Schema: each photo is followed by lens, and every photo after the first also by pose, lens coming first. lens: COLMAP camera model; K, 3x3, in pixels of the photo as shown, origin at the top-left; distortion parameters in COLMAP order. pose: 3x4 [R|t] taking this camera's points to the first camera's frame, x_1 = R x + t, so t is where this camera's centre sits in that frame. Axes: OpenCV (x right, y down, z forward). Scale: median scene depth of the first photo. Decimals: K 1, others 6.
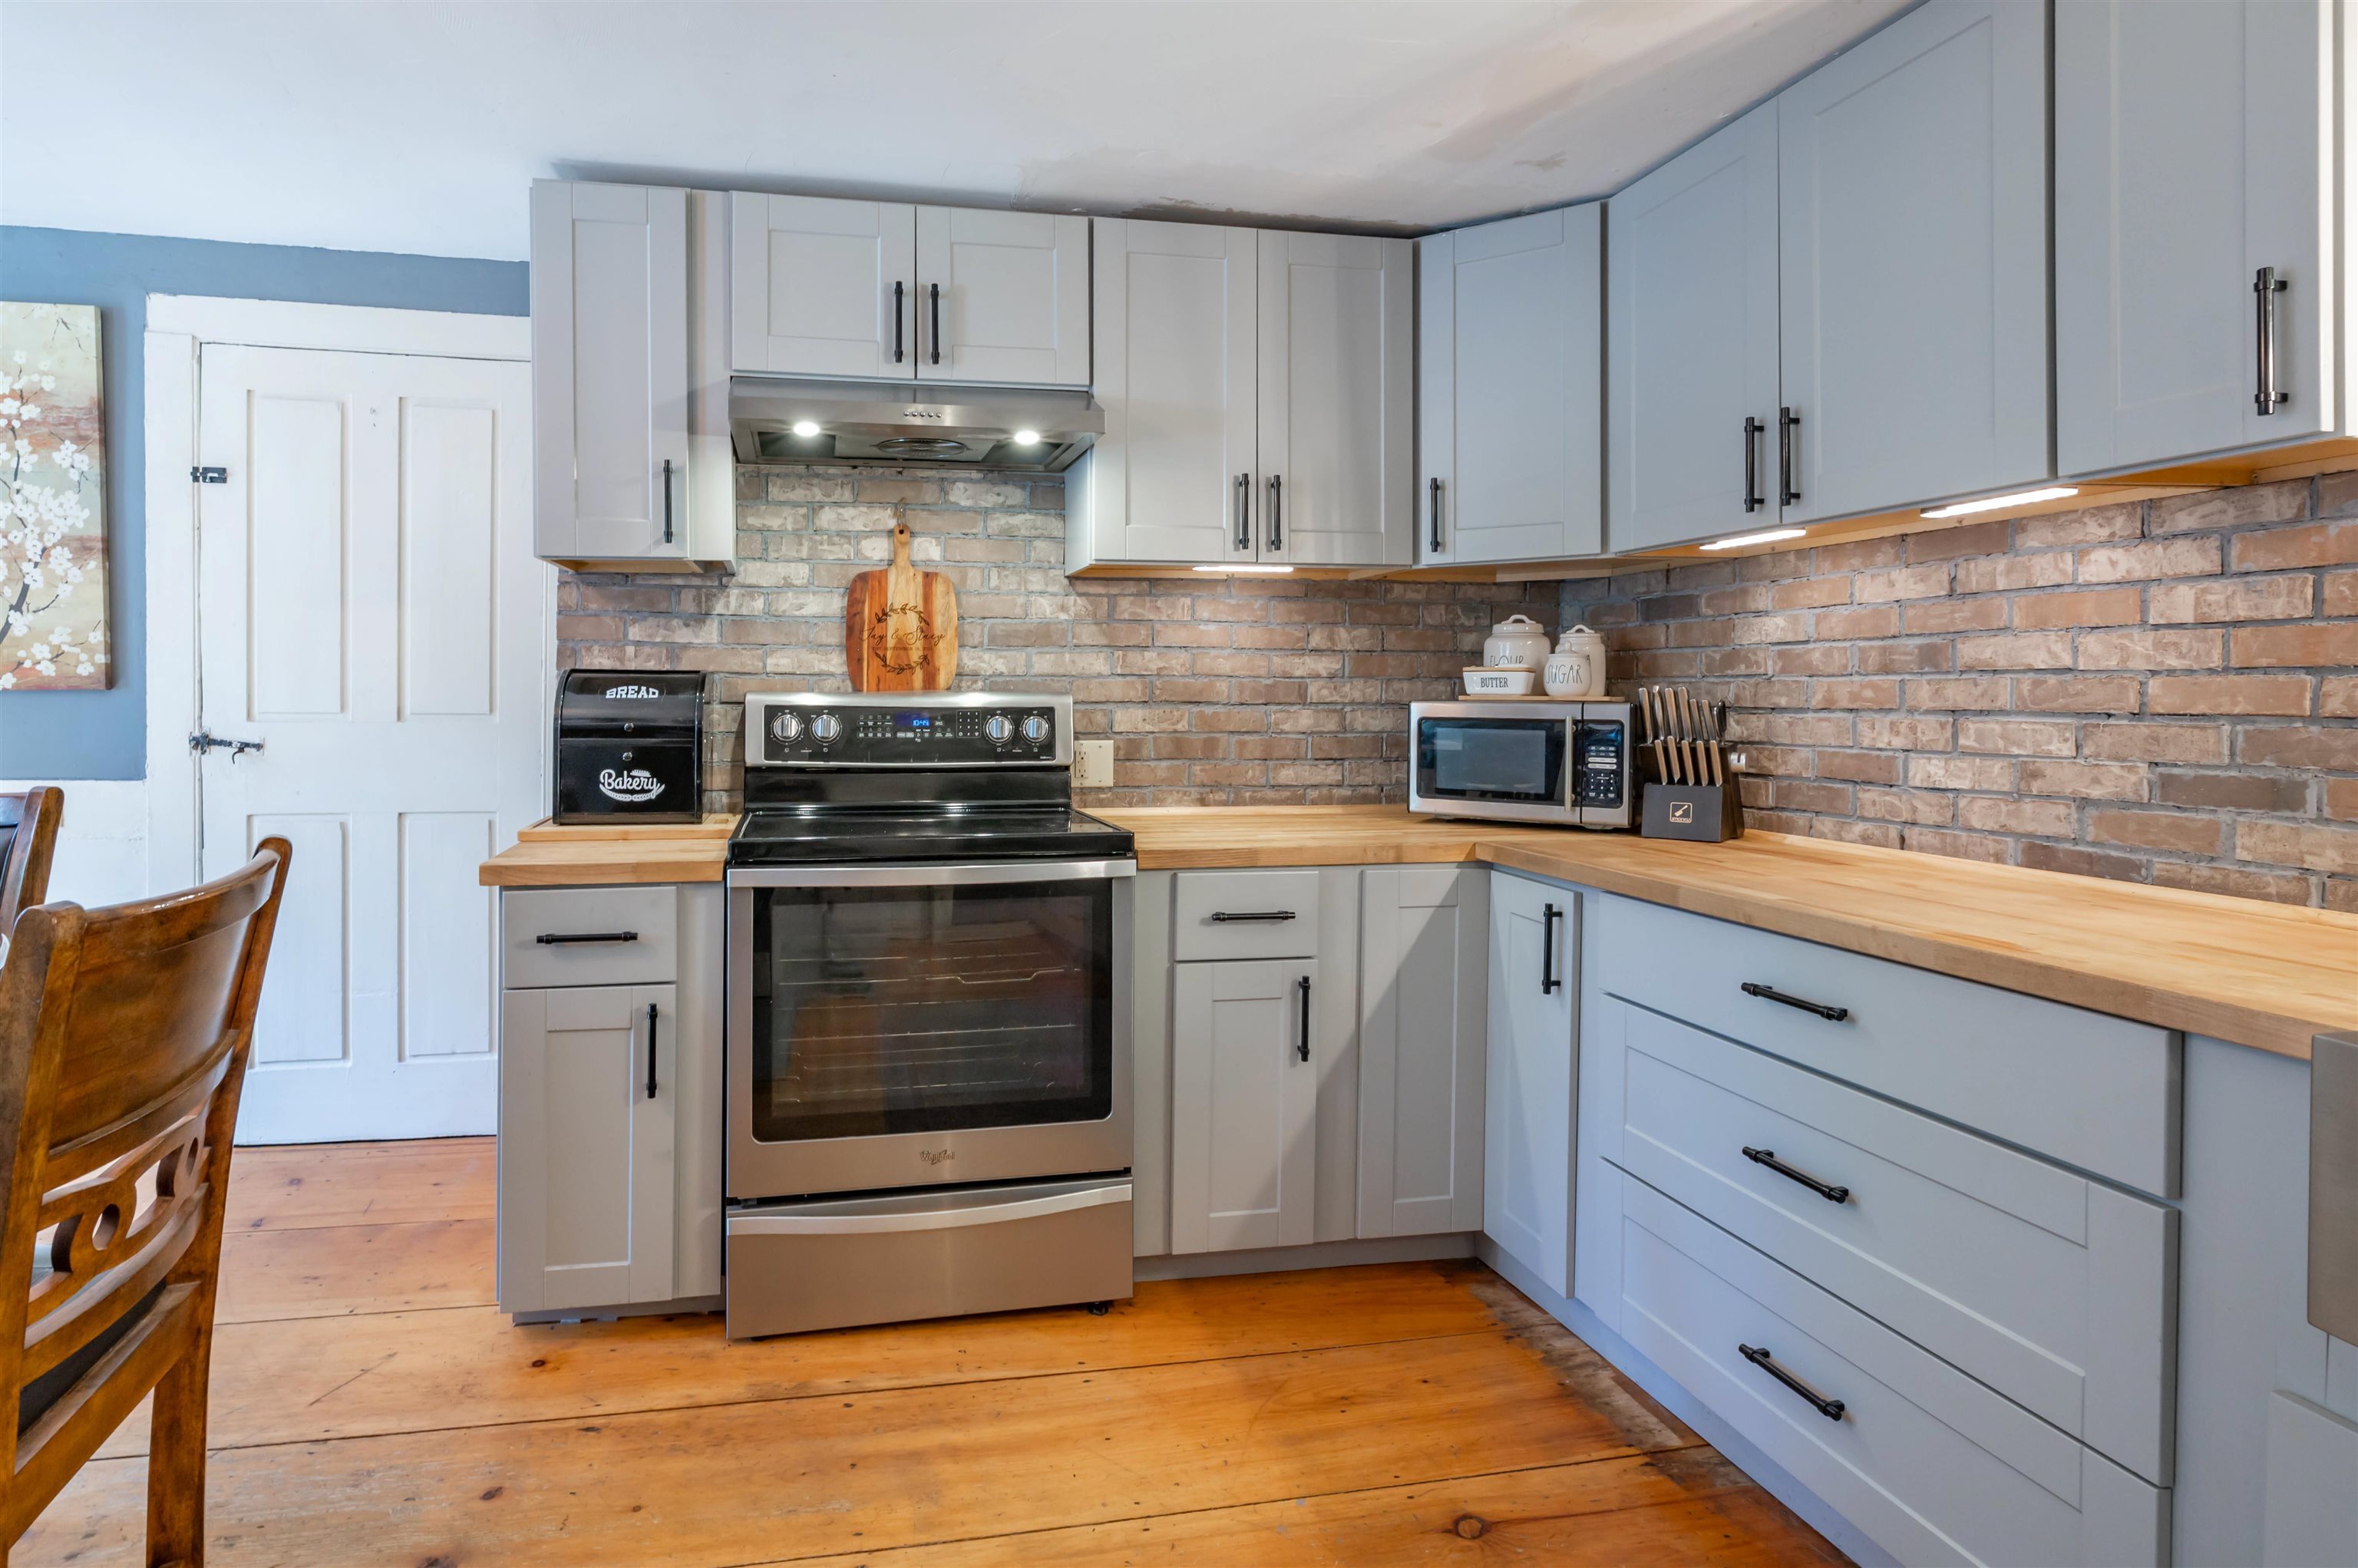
lens RADIAL K [[1153.0, 0, 1016.7], [0, 1153.0, 704.9], [0, 0, 1]] dist [-0.001080, 0.001033]
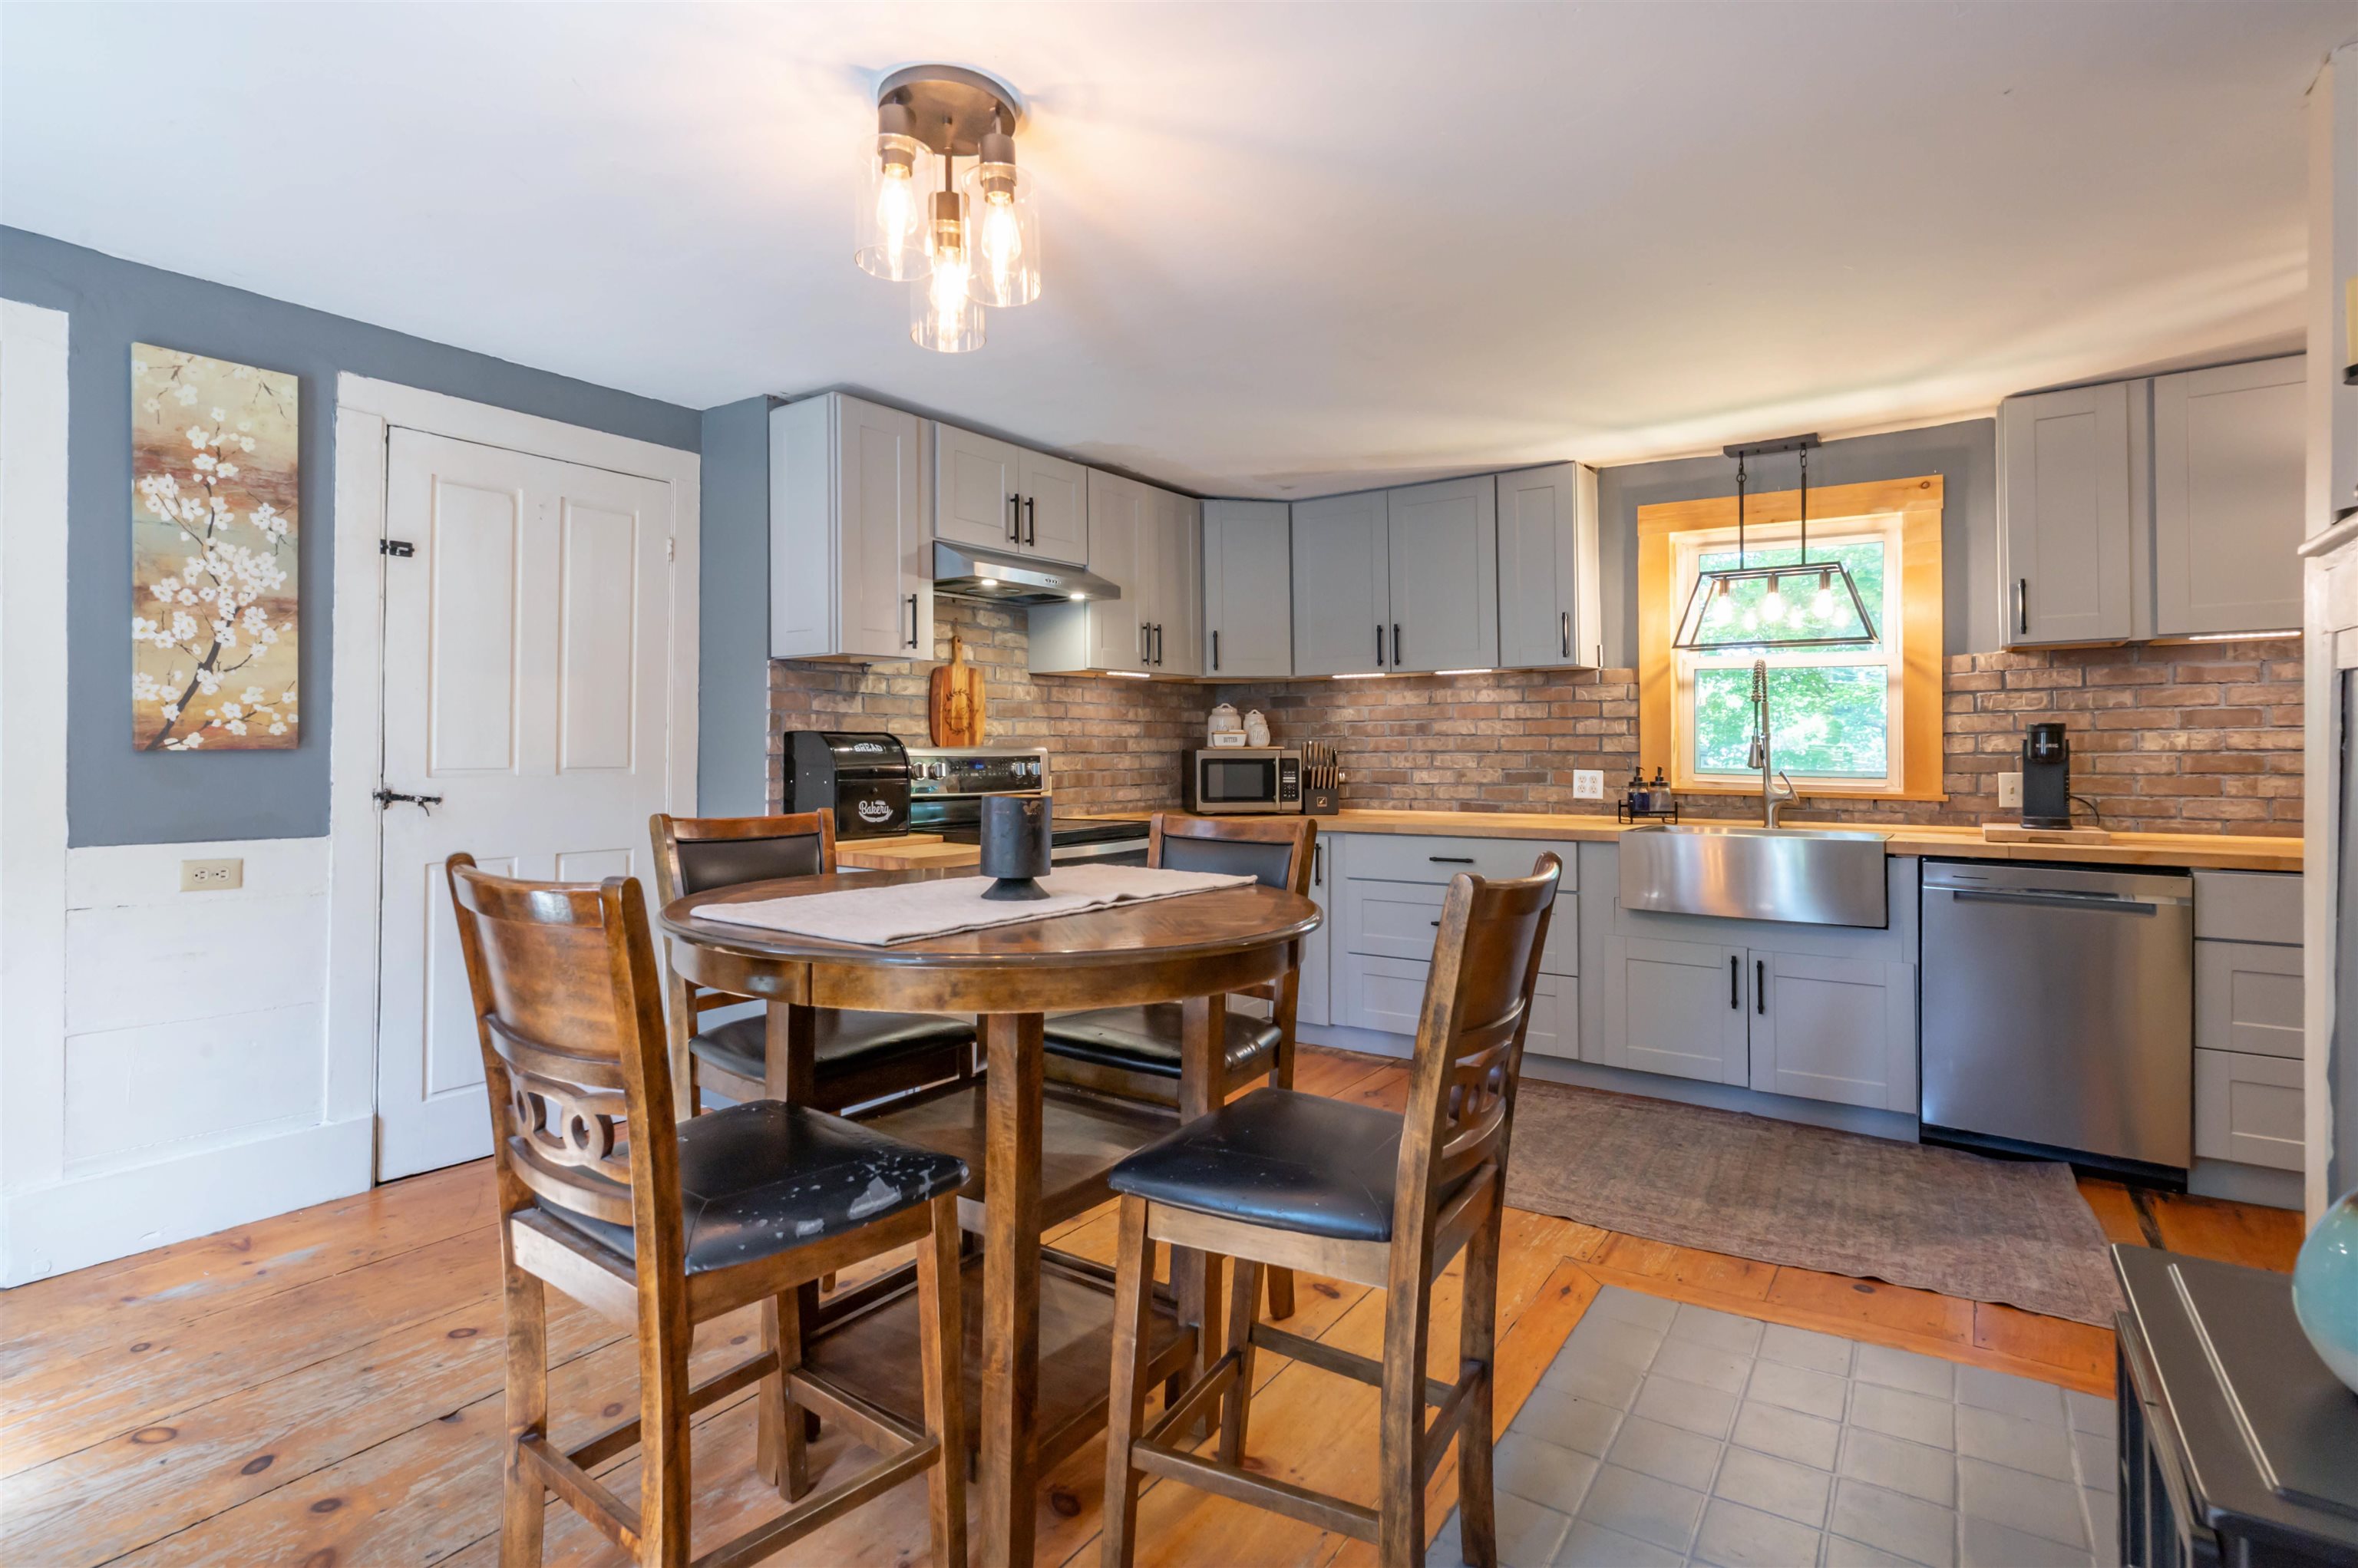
lens RADIAL K [[1080.0, 0, 1165.8], [0, 1080.0, 736.9], [0, 0, 1]] dist [-0.004064, -0.000313]
pose [[0.732728, 0.000326, 0.680522, -0.909667], [0.014646, 0.999761, -0.016248, 0.003042], [-0.680364, 0.021873, 0.732548, -0.231423]]
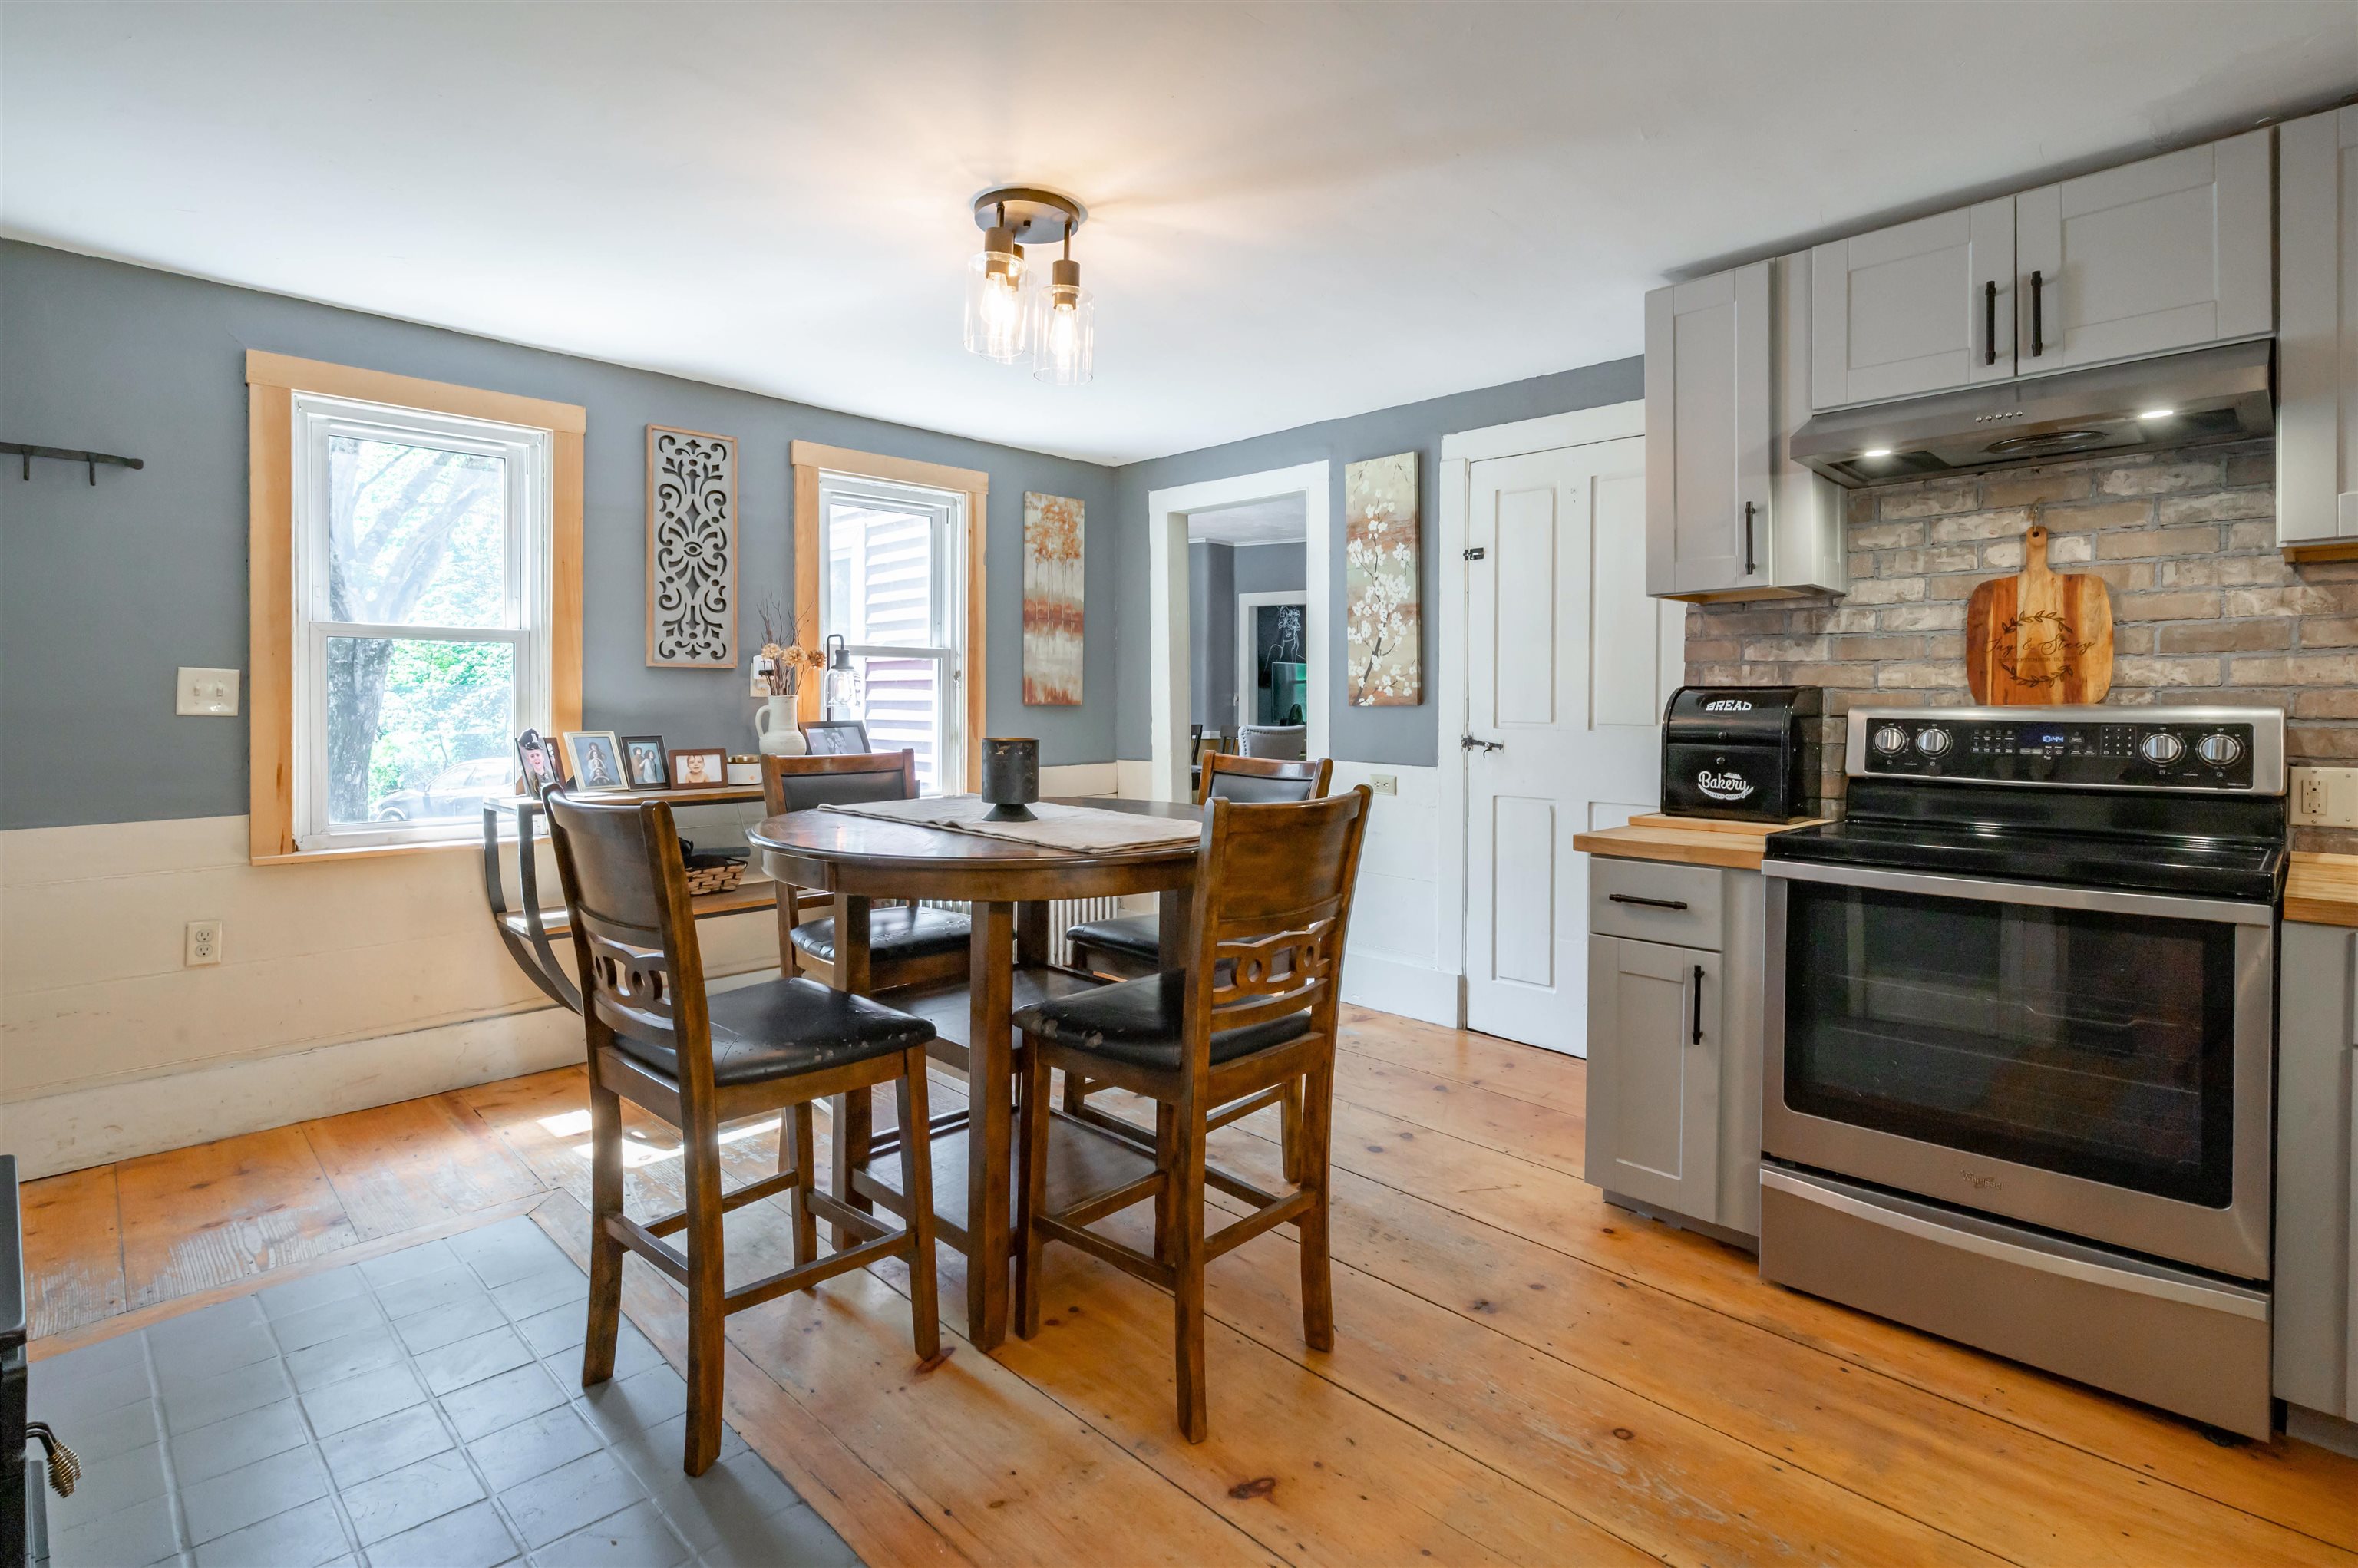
lens RADIAL K [[1134.0, 0, 1241.8], [0, 1134.0, 701.3], [0, 0, 1]] dist [-0.001644, 0.000373]
pose [[0.595563, -0.005010, -0.803293, 0.267062], [-0.014046, 0.999763, -0.016649, 0.009801], [0.803186, 0.021198, 0.595351, -0.062890]]
